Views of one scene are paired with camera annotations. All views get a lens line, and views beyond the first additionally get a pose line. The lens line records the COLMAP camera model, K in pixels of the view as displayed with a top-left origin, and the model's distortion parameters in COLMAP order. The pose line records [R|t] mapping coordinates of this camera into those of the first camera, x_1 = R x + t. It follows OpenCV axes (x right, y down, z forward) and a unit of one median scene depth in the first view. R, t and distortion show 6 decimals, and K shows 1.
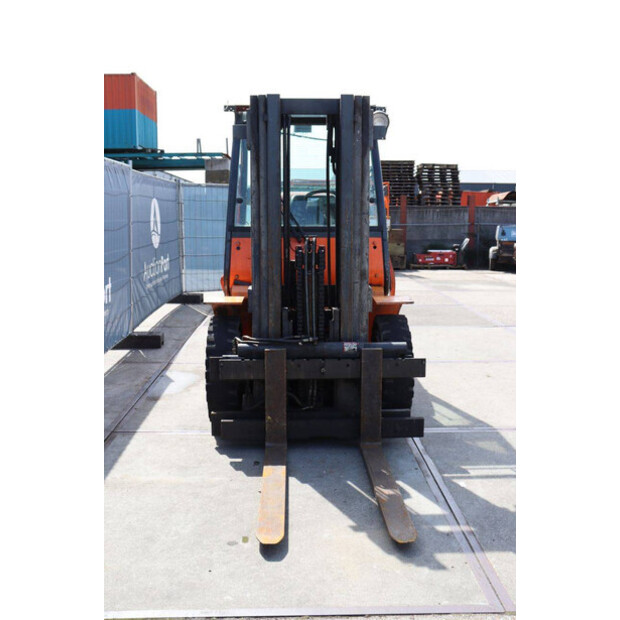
lens RADIAL K [[653.7, 0, 322.6], [0, 653.7, 310.3], [0, 0, 1]] dist [-0.082060, 0.160952]
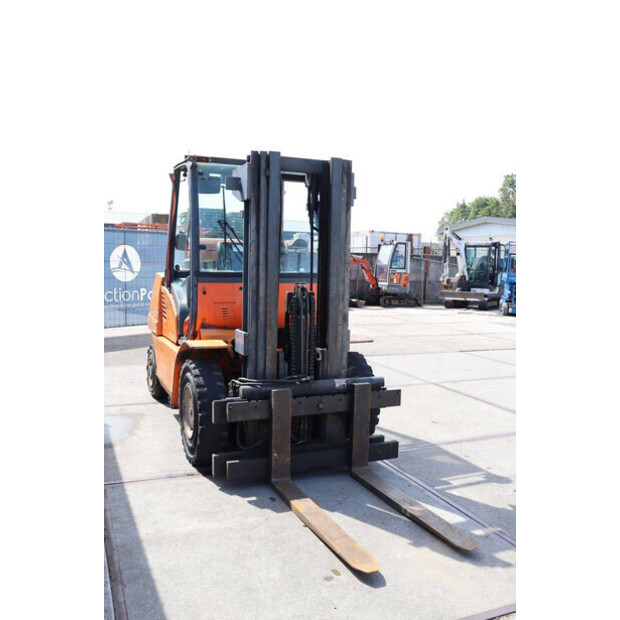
lens RADIAL K [[583.8, 0, 323.4], [0, 583.8, 314.4], [0, 0, 1]] dist [-0.092534, 0.019361]
pose [[0.926409, -0.012894, 0.376298, -0.355711], [0.029869, 0.998781, -0.039309, -0.022259], [-0.375333, 0.047656, 0.925664, 0.089481]]
